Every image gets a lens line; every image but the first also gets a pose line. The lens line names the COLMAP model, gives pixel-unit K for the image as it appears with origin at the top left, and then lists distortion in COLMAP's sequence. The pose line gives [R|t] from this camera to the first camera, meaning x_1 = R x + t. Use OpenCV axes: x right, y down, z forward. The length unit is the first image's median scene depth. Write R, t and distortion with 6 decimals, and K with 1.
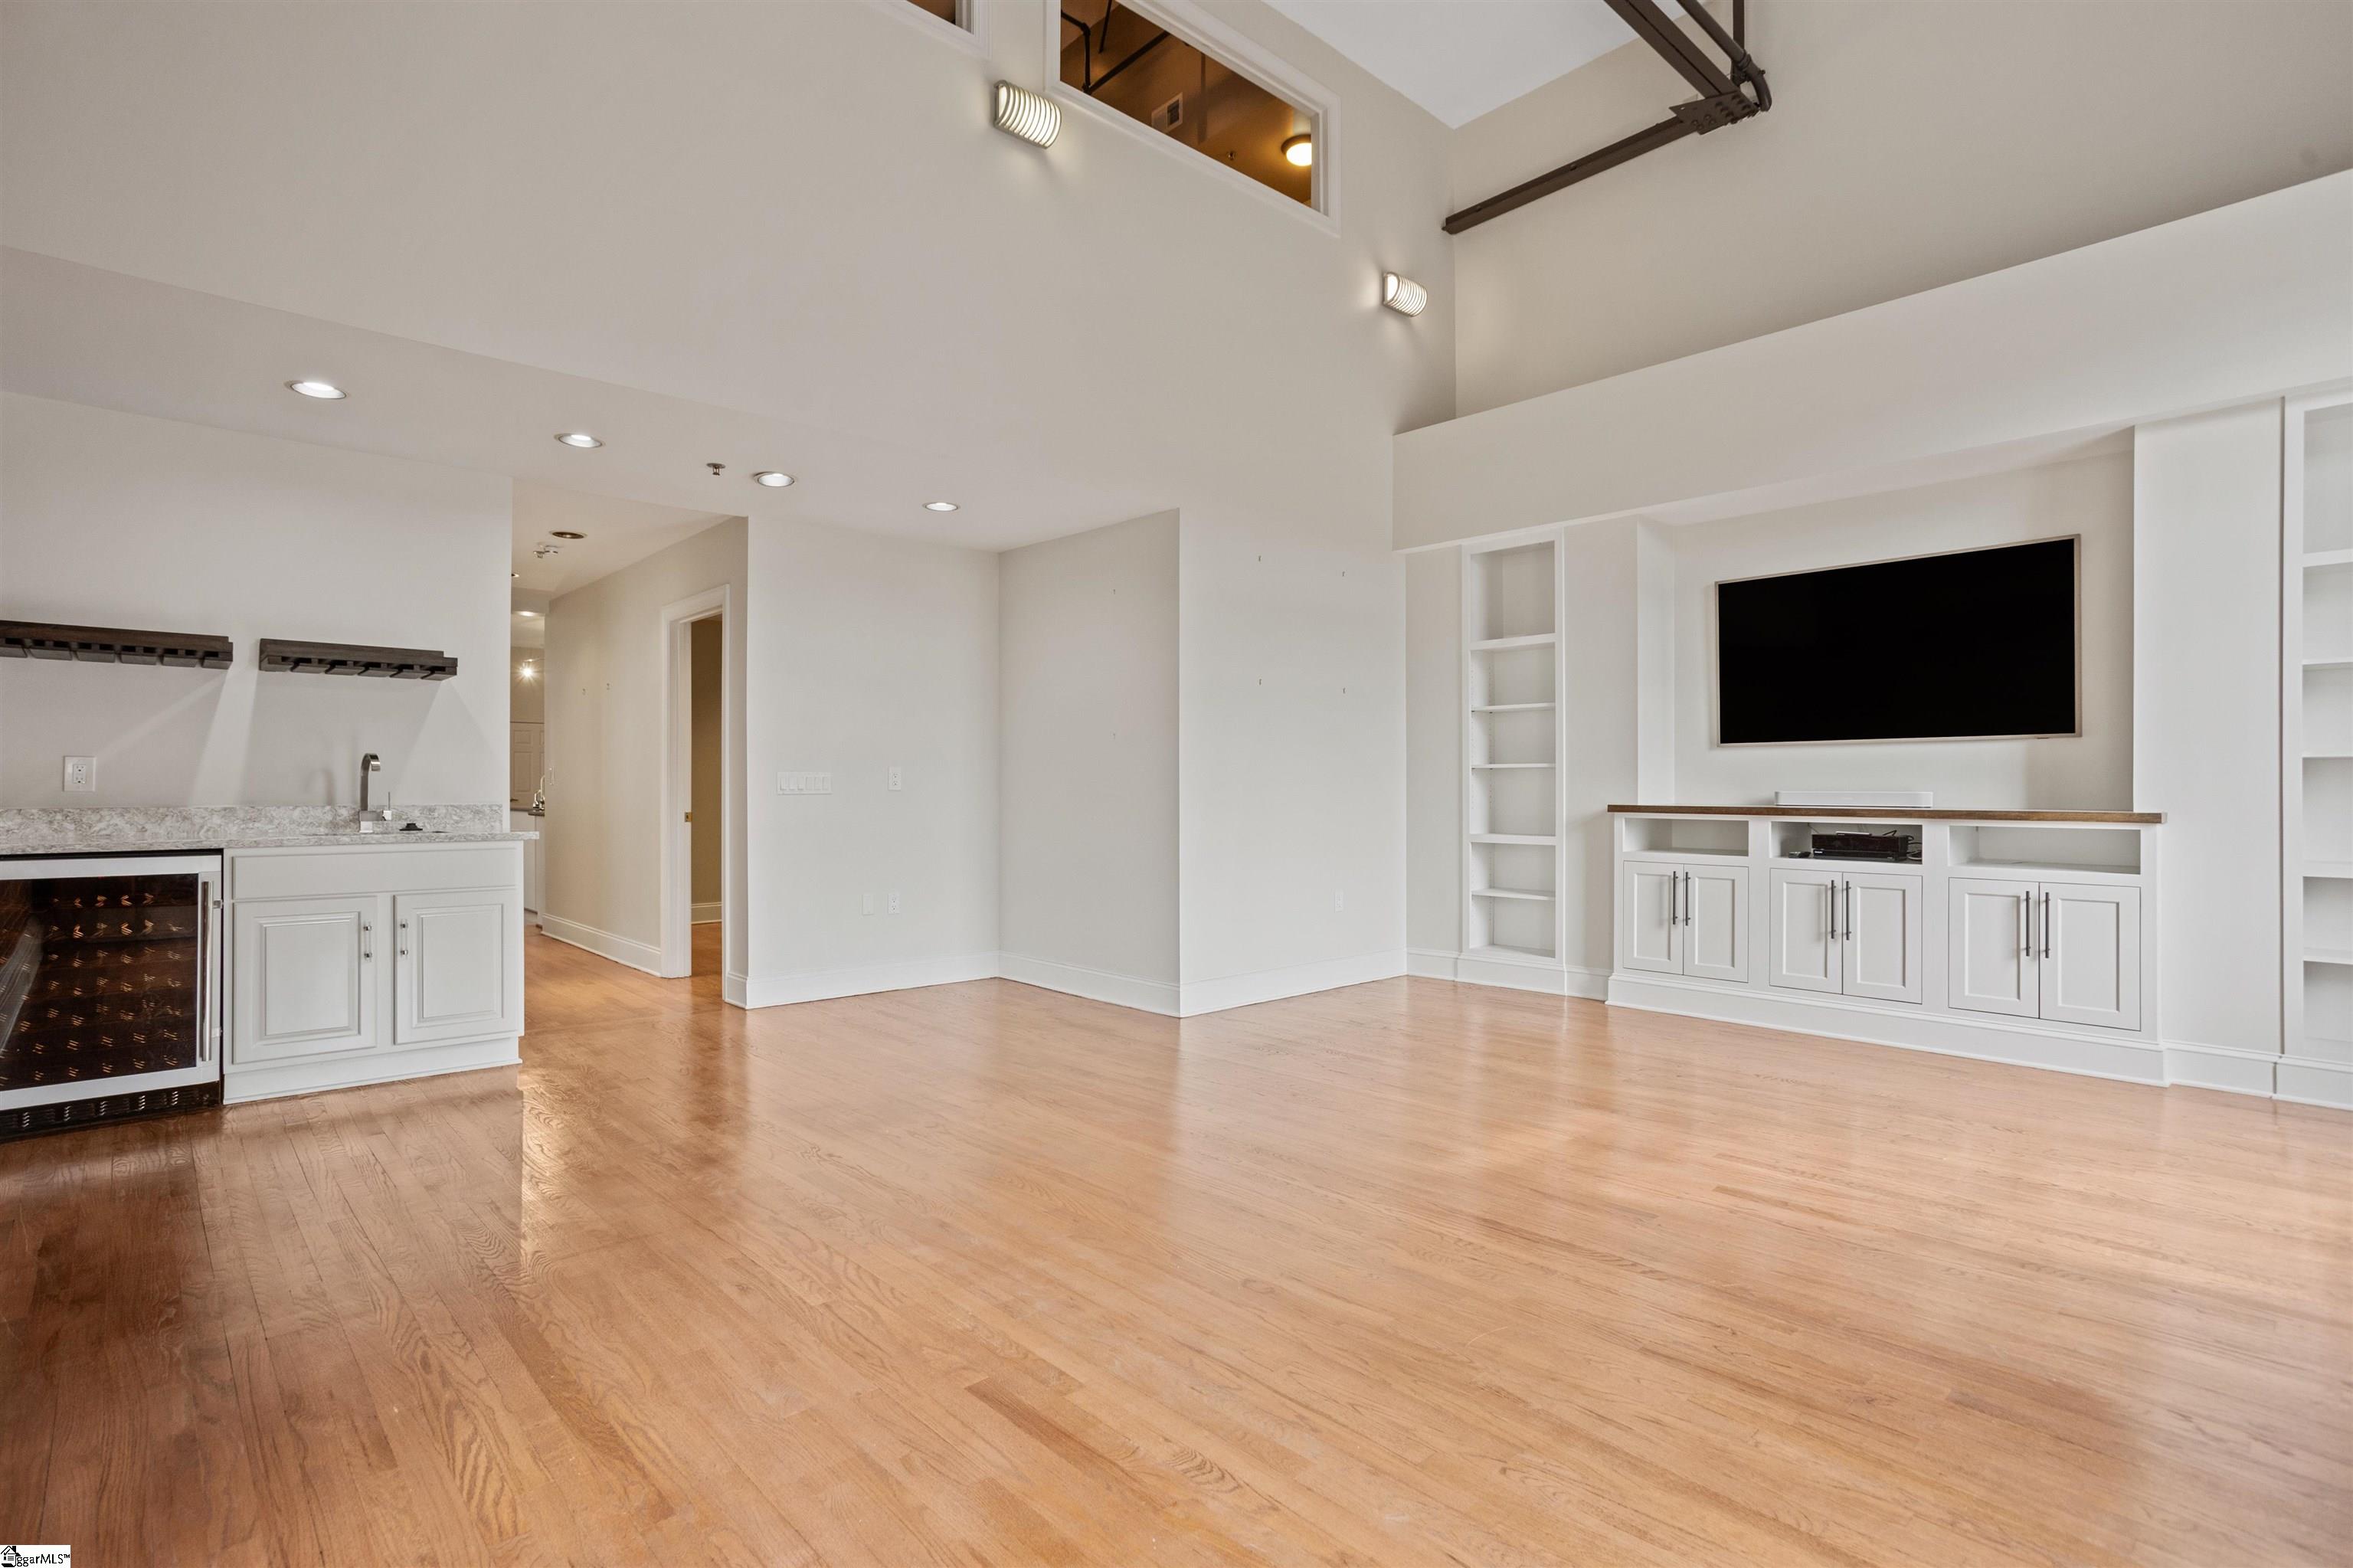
lens RADIAL K [[1152.3, 0, 1142.7], [0, 1152.3, 796.7], [0, 0, 1]] dist [-0.010448, 0.005163]
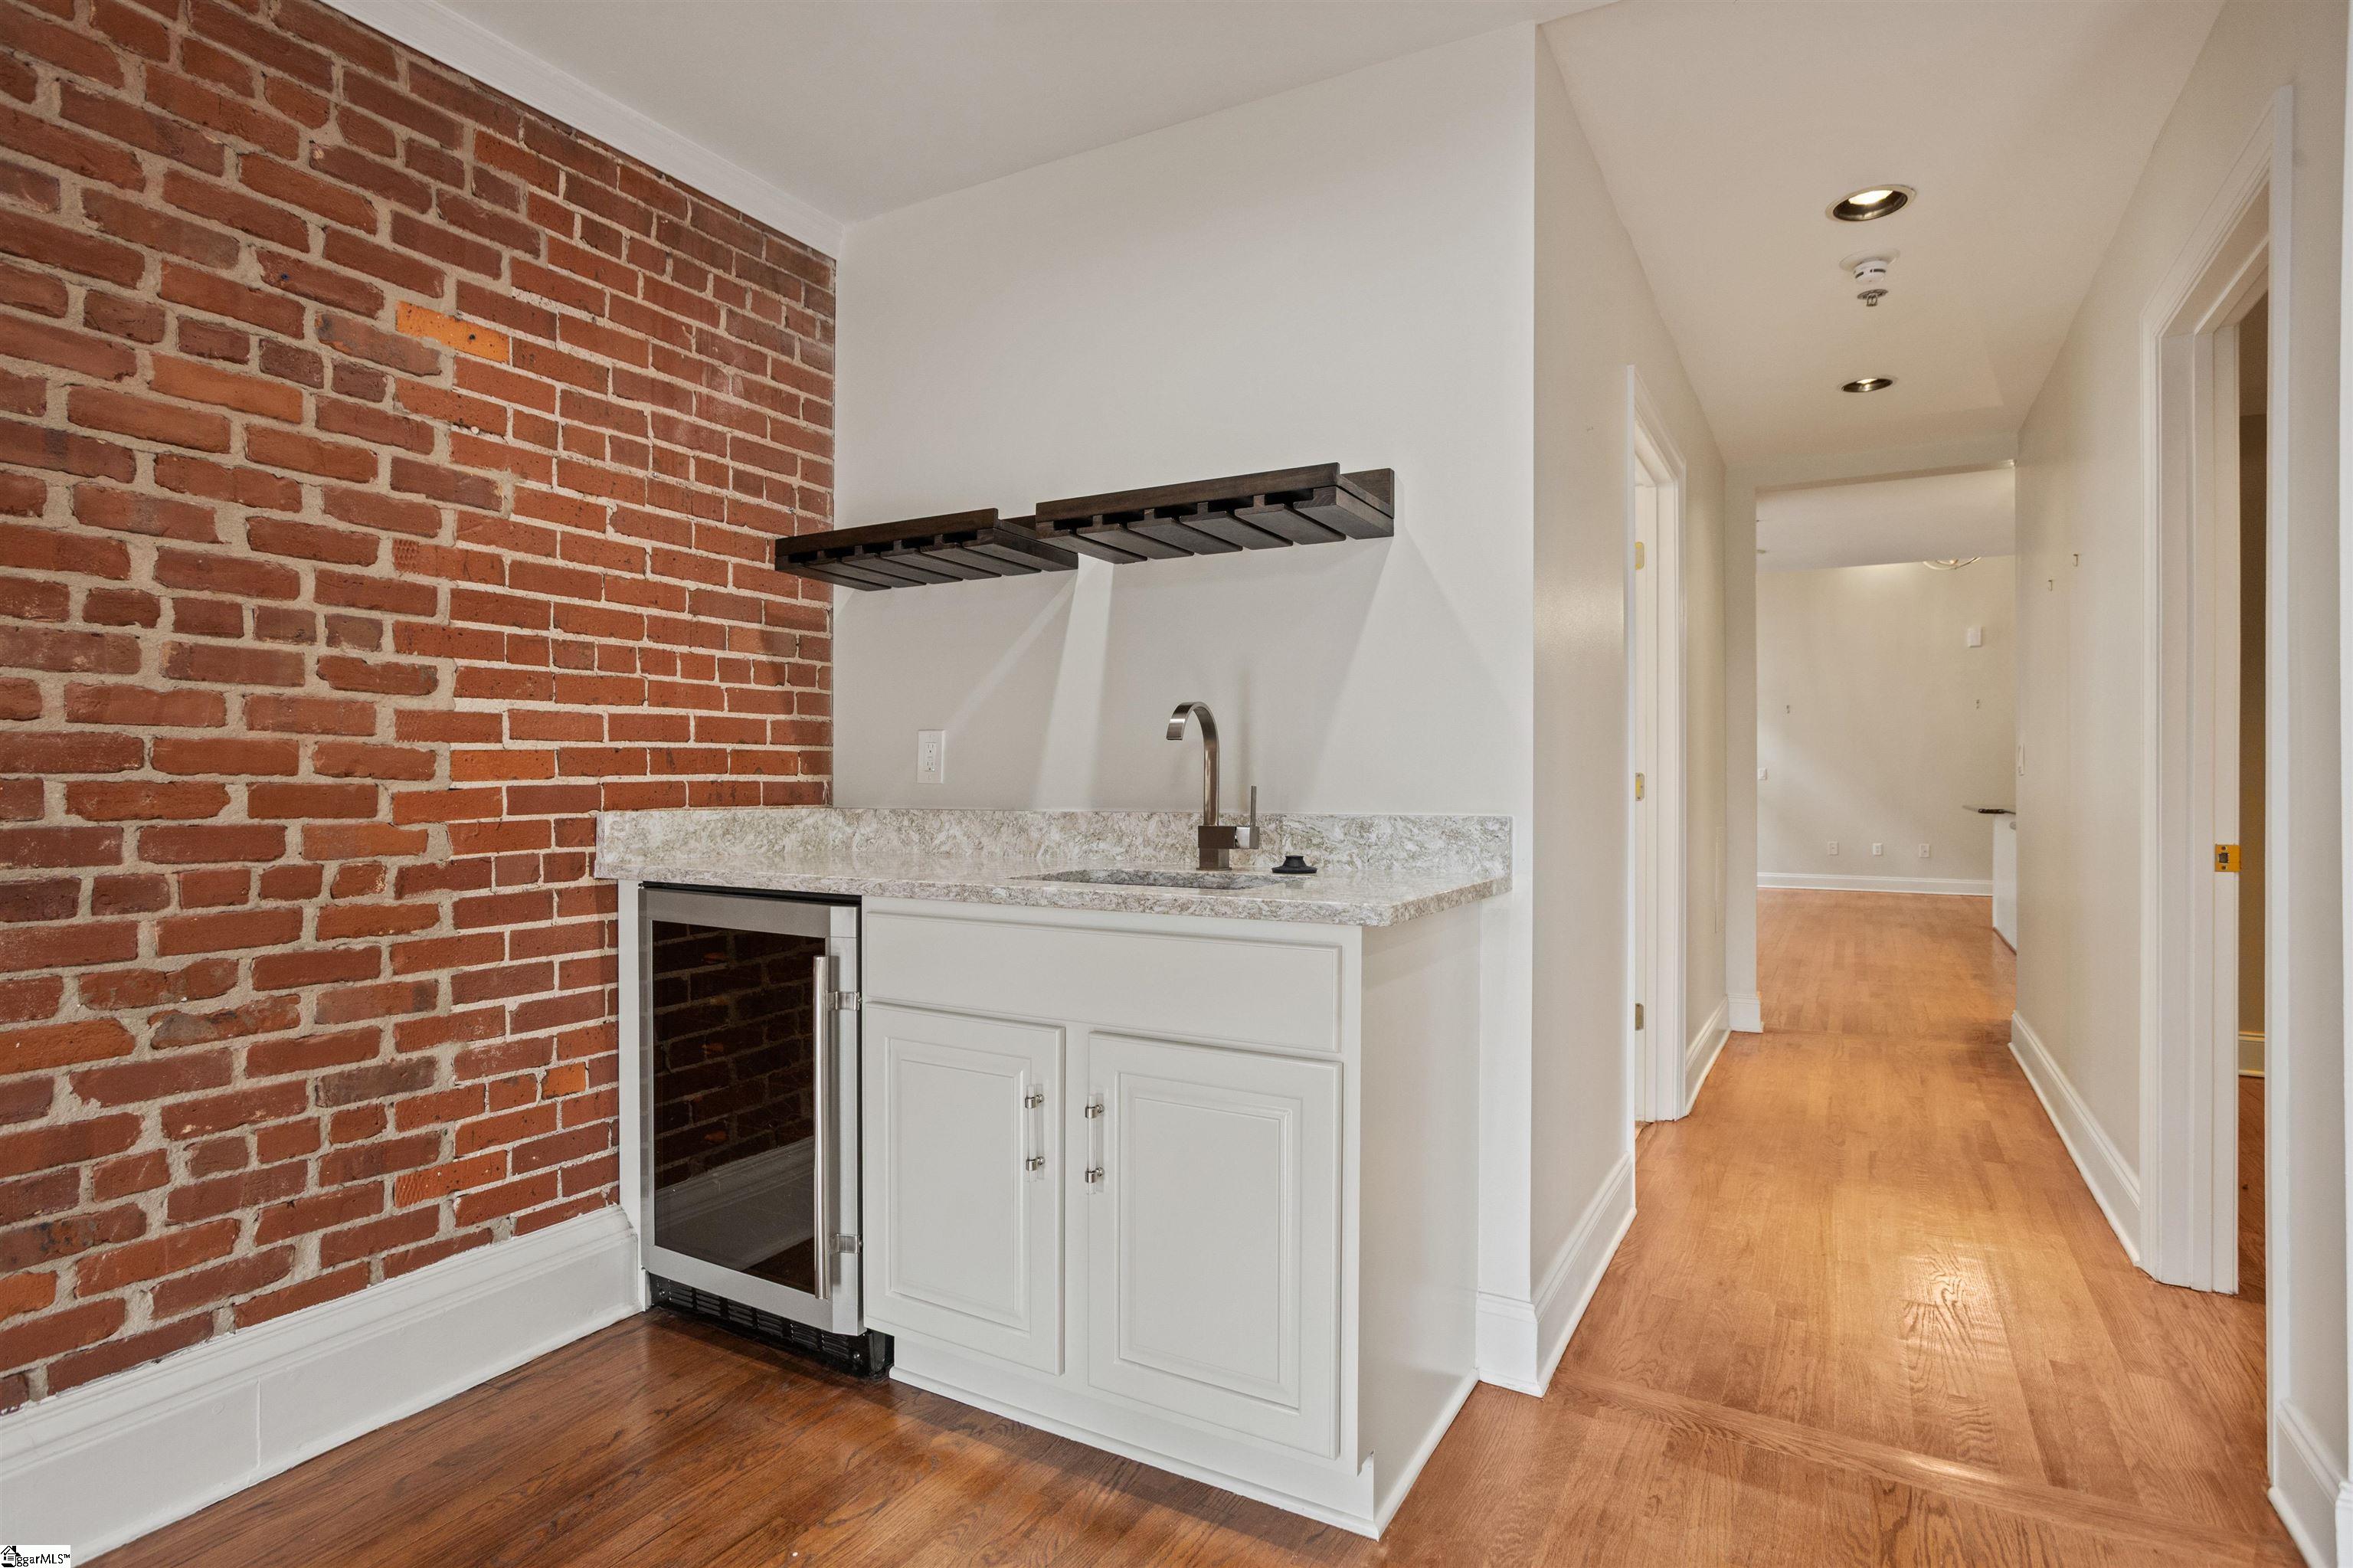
lens RADIAL K [[1195.1, 0, 1167.8], [0, 1195.1, 795.0], [0, 0, 1]] dist [-0.035087, 0.001027]
pose [[0.311720, 0.009174, -0.950130, -0.255154], [-0.008172, 0.999942, 0.006974, -0.004753], [0.950139, 0.005590, 0.311777, 0.999987]]
